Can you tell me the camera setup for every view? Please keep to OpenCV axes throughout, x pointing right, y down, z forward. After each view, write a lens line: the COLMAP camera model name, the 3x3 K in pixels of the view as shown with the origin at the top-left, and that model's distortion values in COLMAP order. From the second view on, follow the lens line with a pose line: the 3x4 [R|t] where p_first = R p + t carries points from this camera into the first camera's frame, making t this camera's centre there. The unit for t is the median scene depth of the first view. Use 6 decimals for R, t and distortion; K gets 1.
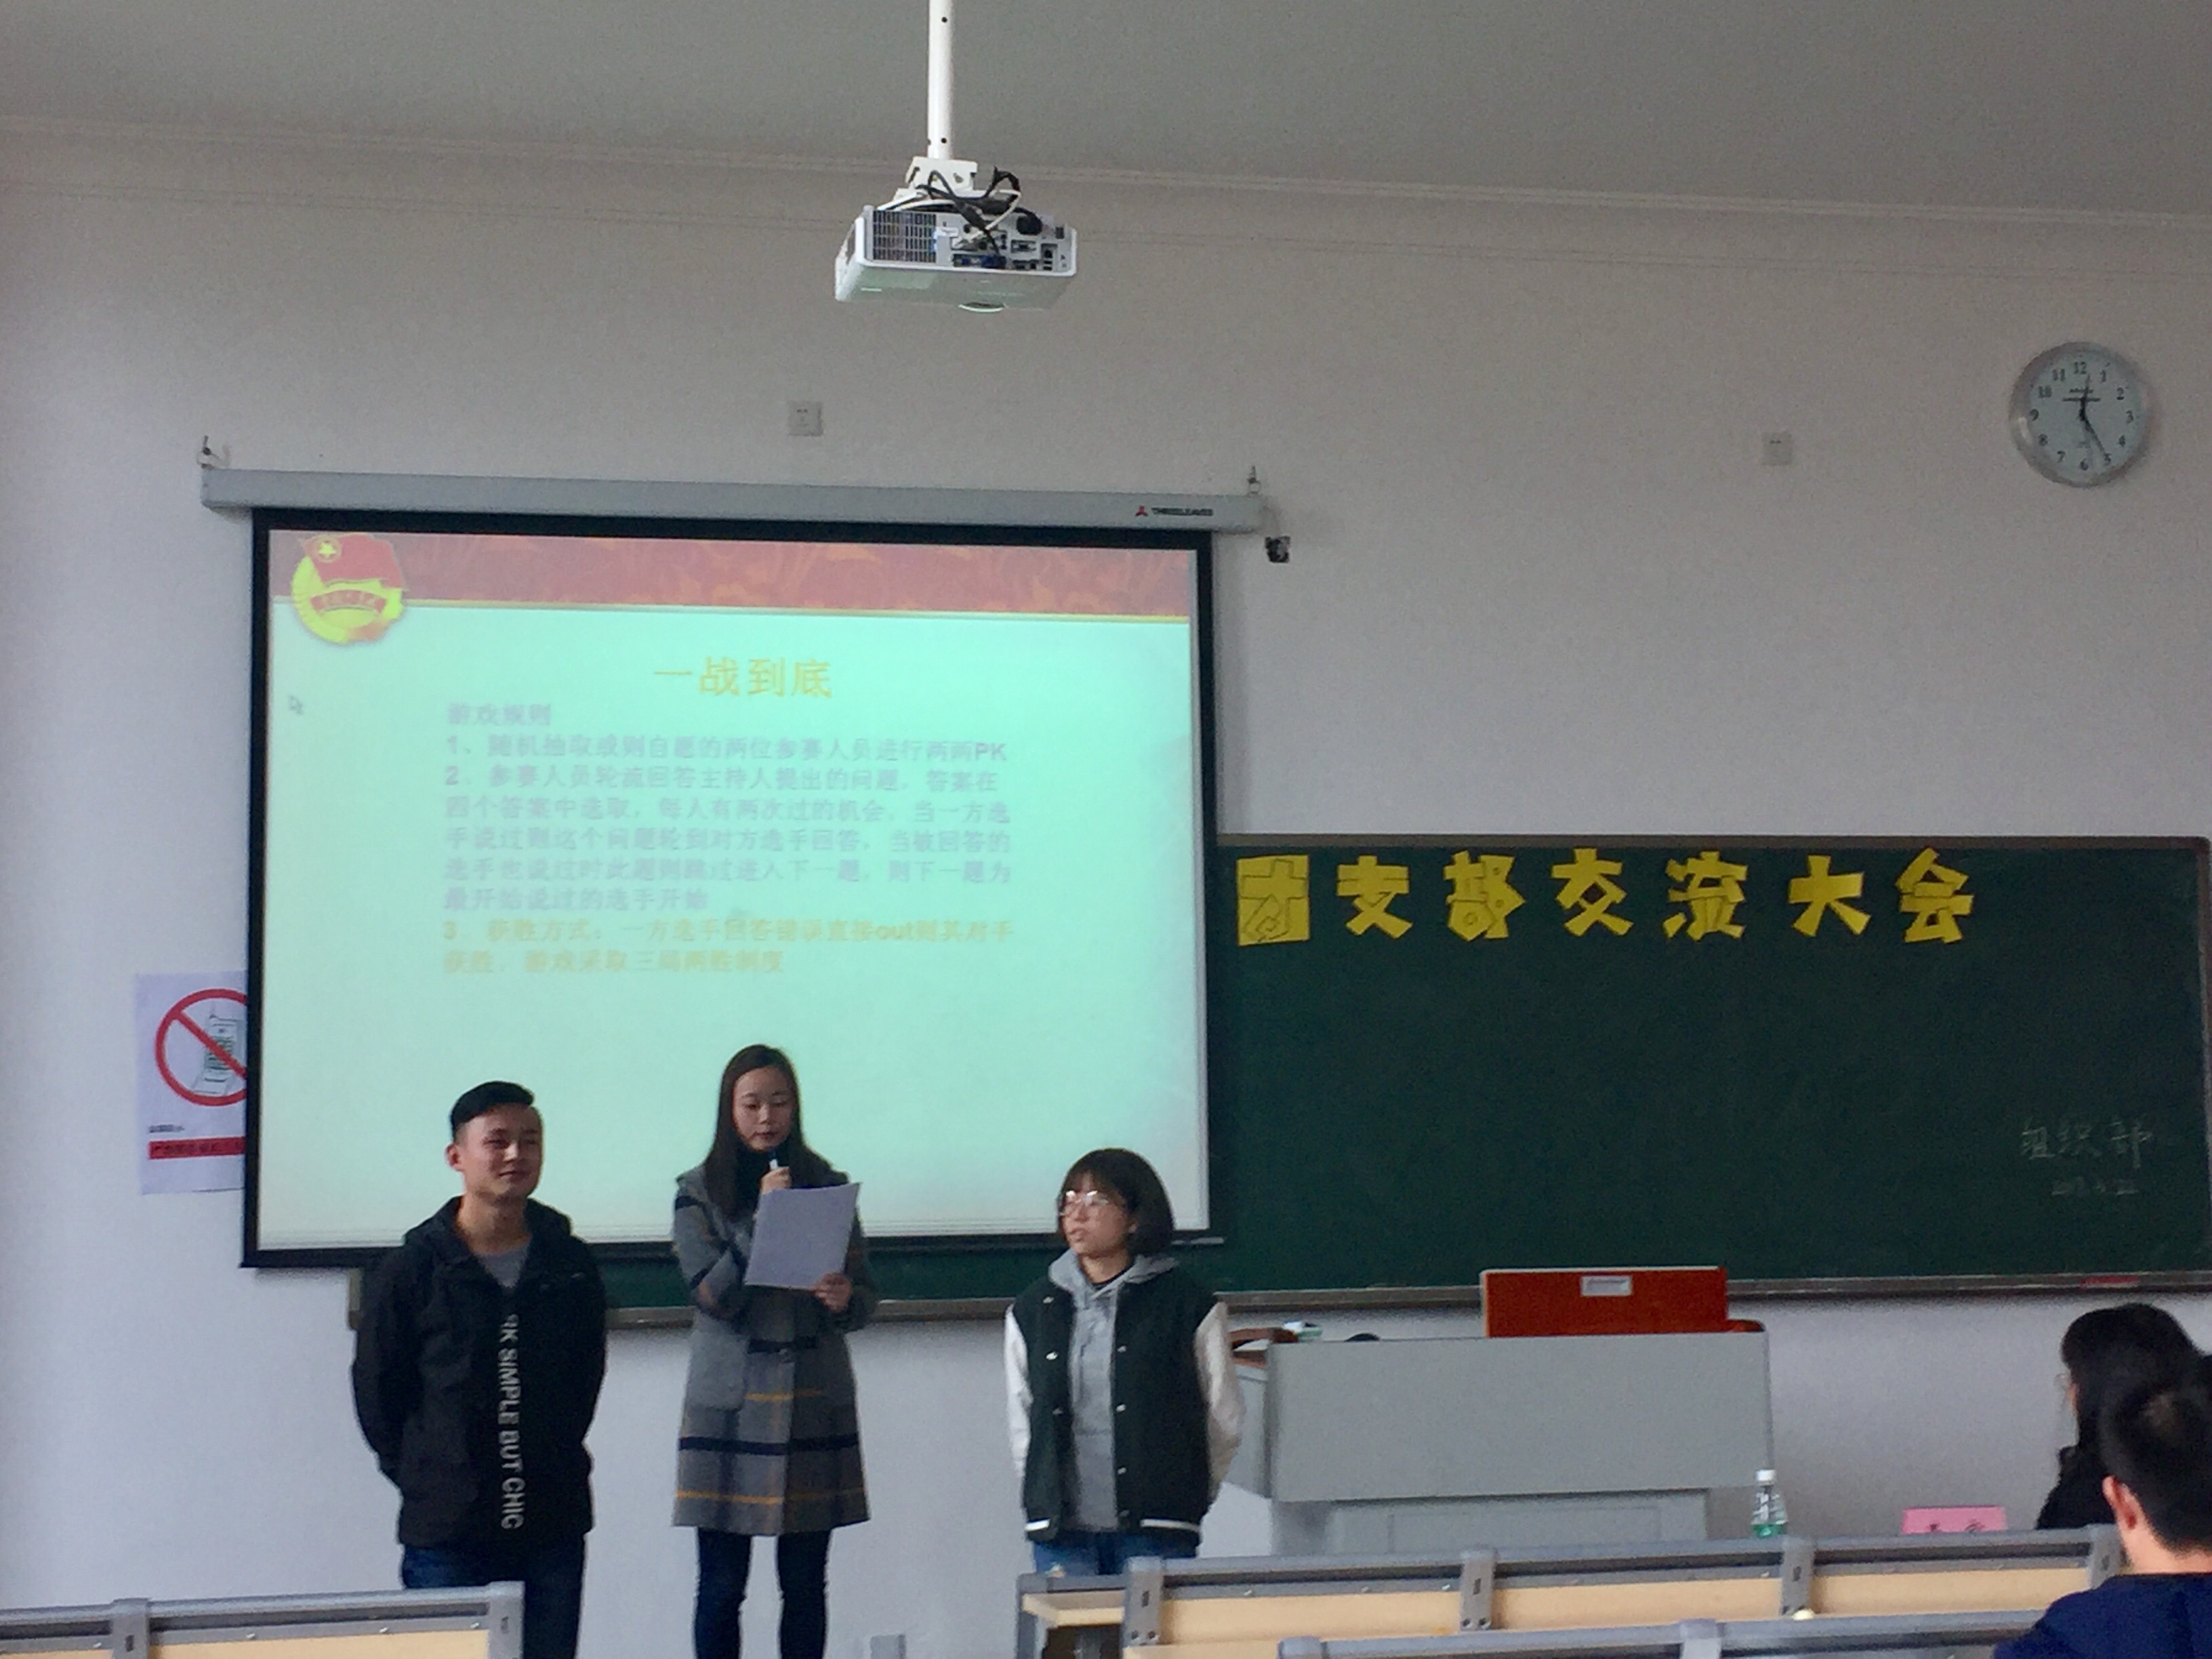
lens RADIAL K [[3492.6, 0, 1106.0], [0, 3492.6, 829.5], [0, 0, 1]] dist [0.046803, 0.039475]
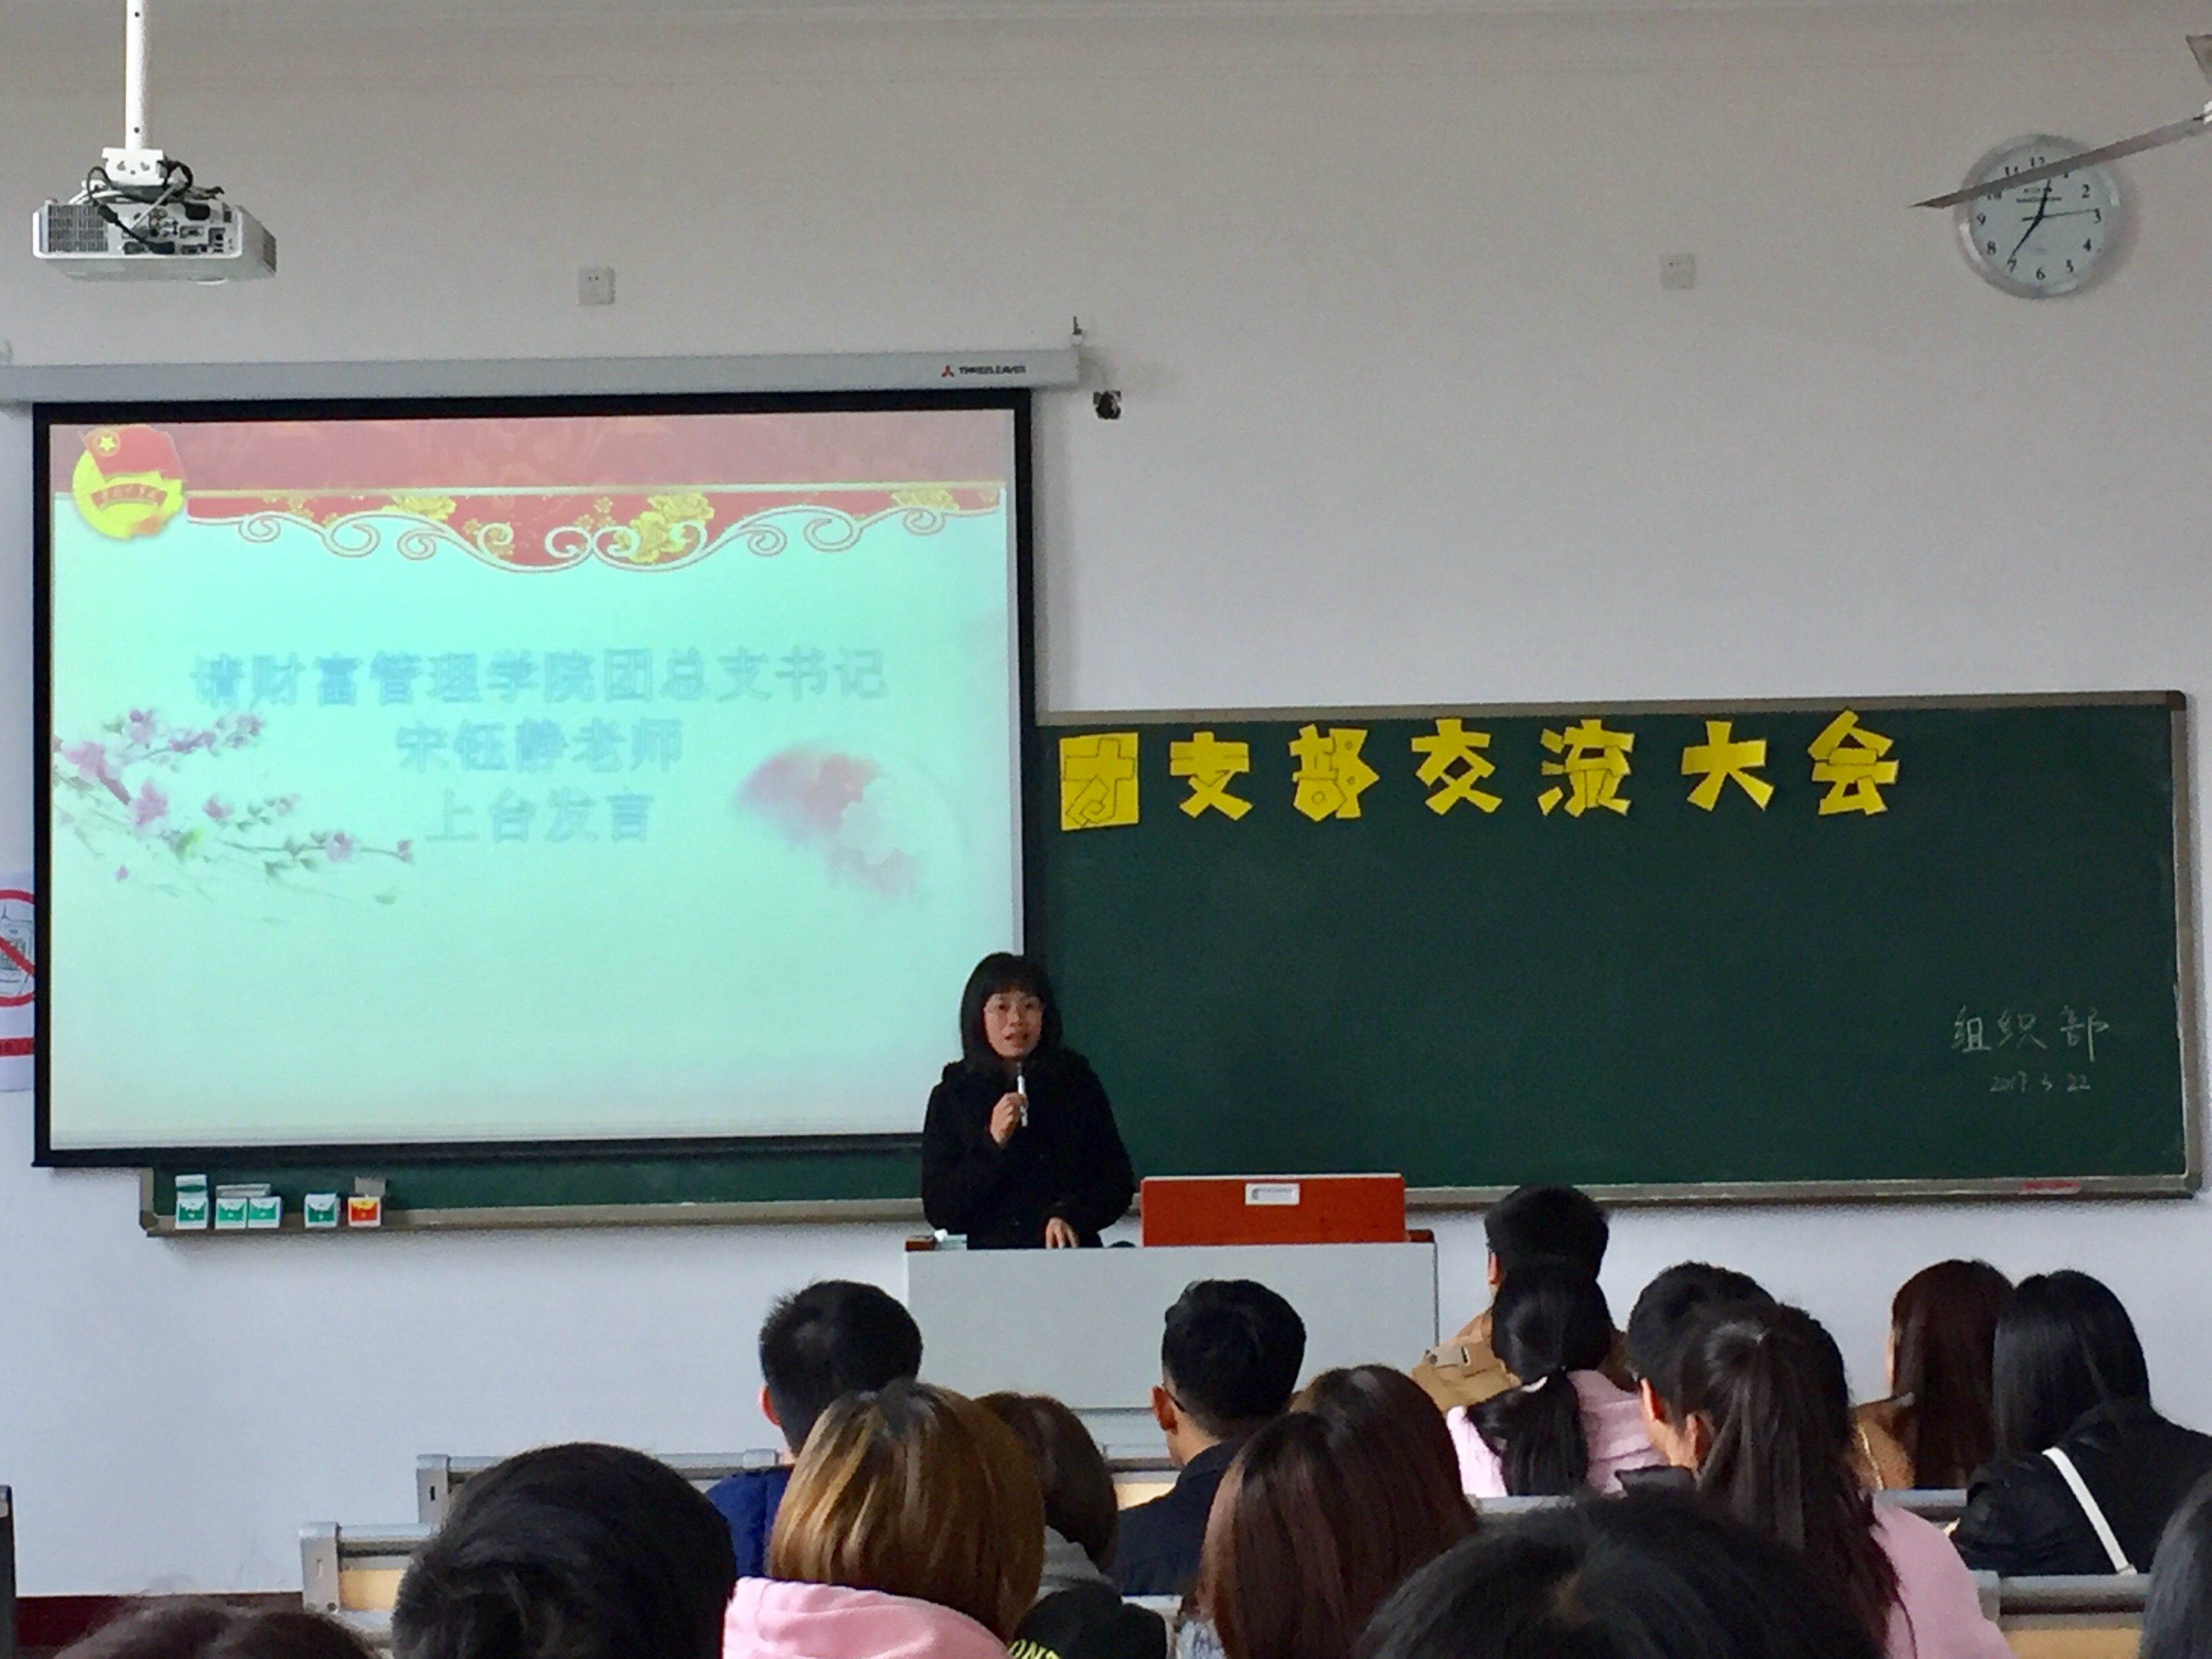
lens RADIAL K [[4292.7, 0, 1106.0], [0, 4292.7, 829.5], [0, 0, 1]] dist [0.037978, 0.098966]
pose [[0.980572, -0.011574, -0.195819, 0.272062], [0.021641, 0.998547, 0.049348, -0.023523], [0.194963, -0.052627, 0.979398, -0.129432]]
